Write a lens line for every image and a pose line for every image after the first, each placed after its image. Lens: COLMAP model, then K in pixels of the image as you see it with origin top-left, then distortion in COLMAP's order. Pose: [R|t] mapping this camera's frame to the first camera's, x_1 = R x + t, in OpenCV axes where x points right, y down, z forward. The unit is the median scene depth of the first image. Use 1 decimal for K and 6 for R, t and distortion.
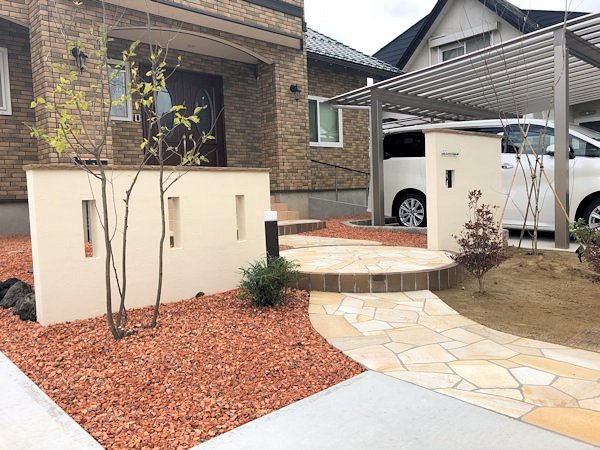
lens RADIAL K [[492.3, 0, 302.5], [0, 492.3, 223.6], [0, 0, 1]] dist [0.050573, -0.060528]
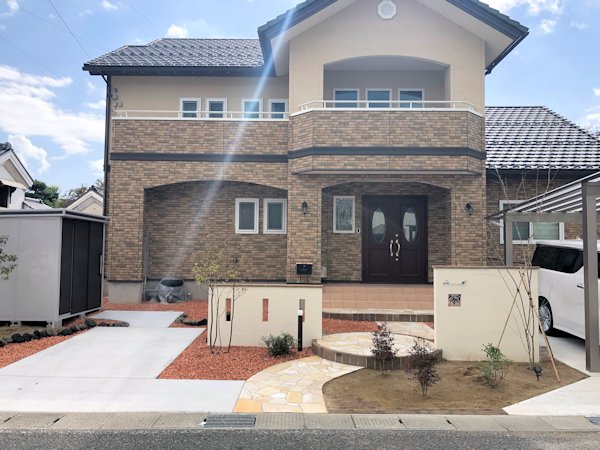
lens RADIAL K [[492.3, 0, 298.8], [0, 492.3, 230.1], [0, 0, 1]] dist [0.050573, -0.060528]
pose [[0.706352, 0.015391, -0.707693, 0.576598], [-0.081955, 0.994818, -0.060165, -0.098447], [0.703100, 0.100497, 0.703953, -0.199492]]
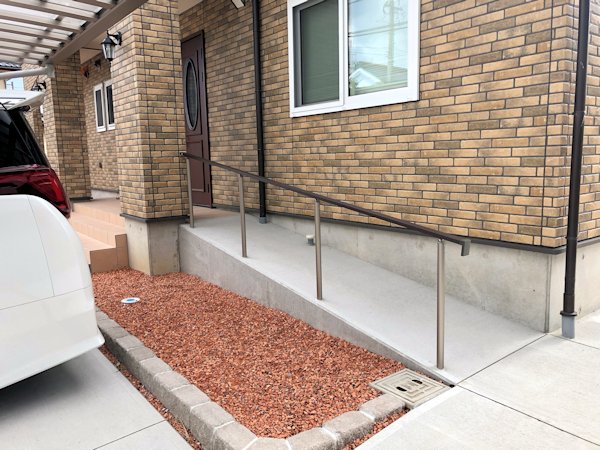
lens RADIAL K [[492.3, 0, 297.6], [0, 492.3, 222.0], [0, 0, 1]] dist [0.050573, -0.060528]
pose [[-0.126296, 0.171362, -0.977080, 0.545182], [-0.034665, 0.983603, 0.176987, -0.174711], [0.991387, 0.056223, -0.118284, 1.284840]]
